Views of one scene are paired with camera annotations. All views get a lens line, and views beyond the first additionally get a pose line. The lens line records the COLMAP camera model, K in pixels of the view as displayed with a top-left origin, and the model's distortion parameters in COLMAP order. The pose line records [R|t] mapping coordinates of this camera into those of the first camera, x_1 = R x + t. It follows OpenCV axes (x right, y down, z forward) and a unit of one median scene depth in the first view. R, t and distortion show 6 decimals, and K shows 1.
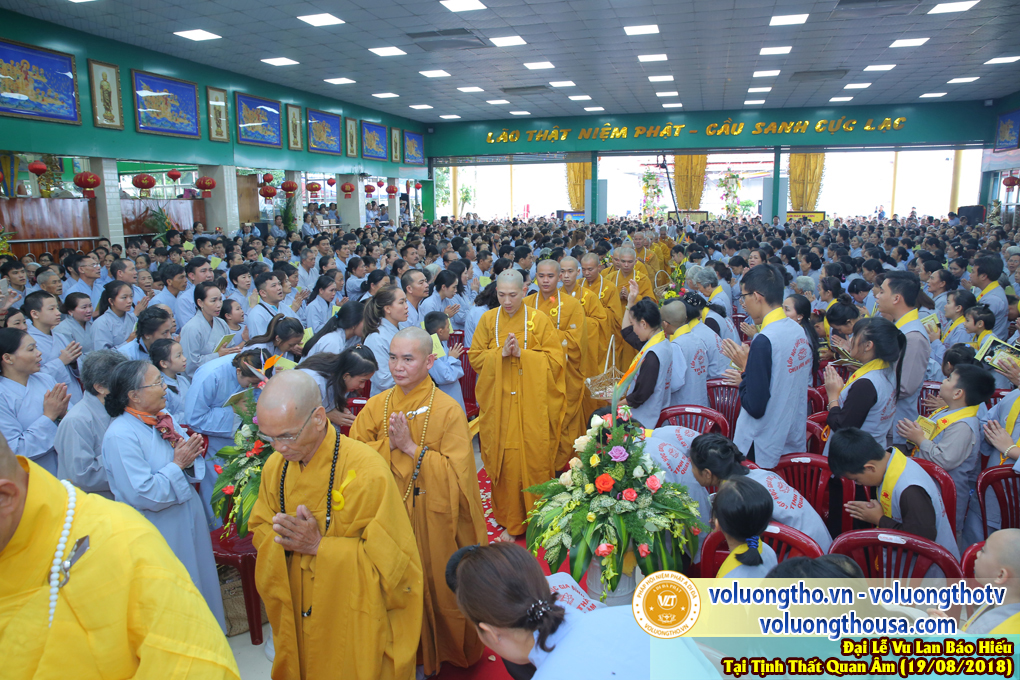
lens RADIAL K [[696.0, 0, 506.5], [0, 696.0, 337.8], [0, 0, 1]] dist [-0.109221, 0.087435]
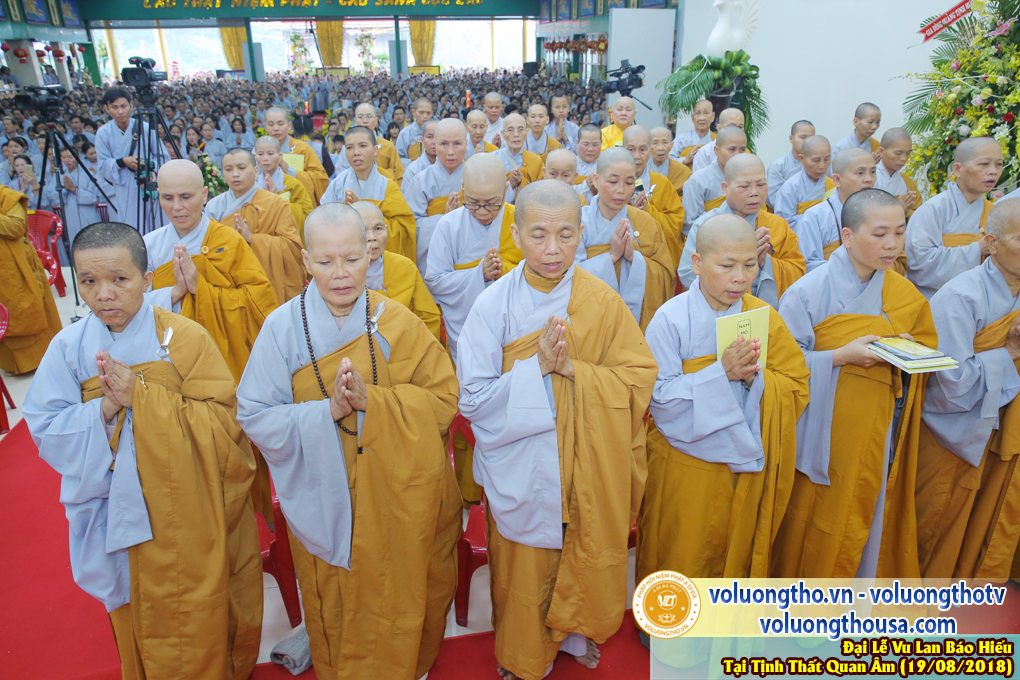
lens RADIAL K [[694.6, 0, 506.5], [0, 694.6, 337.7], [0, 0, 1]] dist [-0.108367, 0.085800]
pose [[0.884932, -0.174564, 0.431767, -0.103859], [0.081906, 0.970980, 0.224698, 0.052602], [-0.458461, -0.163478, 0.873549, -0.422079]]
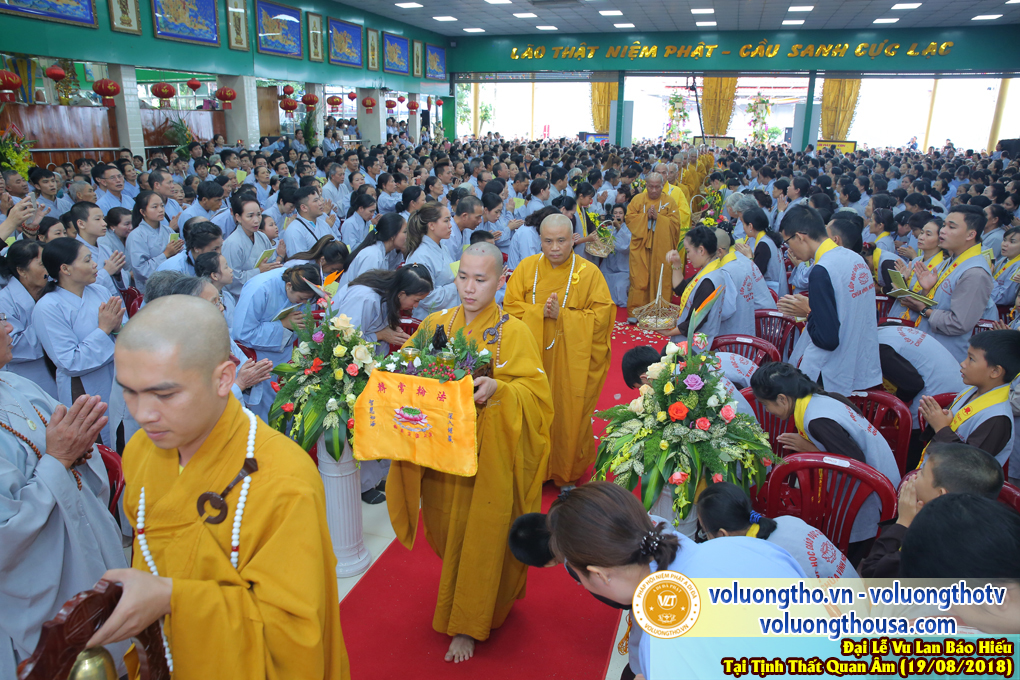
lens RADIAL K [[694.6, 0, 506.5], [0, 694.6, 337.7], [0, 0, 1]] dist [-0.108367, 0.085800]
pose [[0.999450, 0.030036, -0.014070, -0.013709], [-0.028300, 0.993465, 0.110576, 0.000620], [0.017299, -0.110117, 0.993768, 0.004663]]
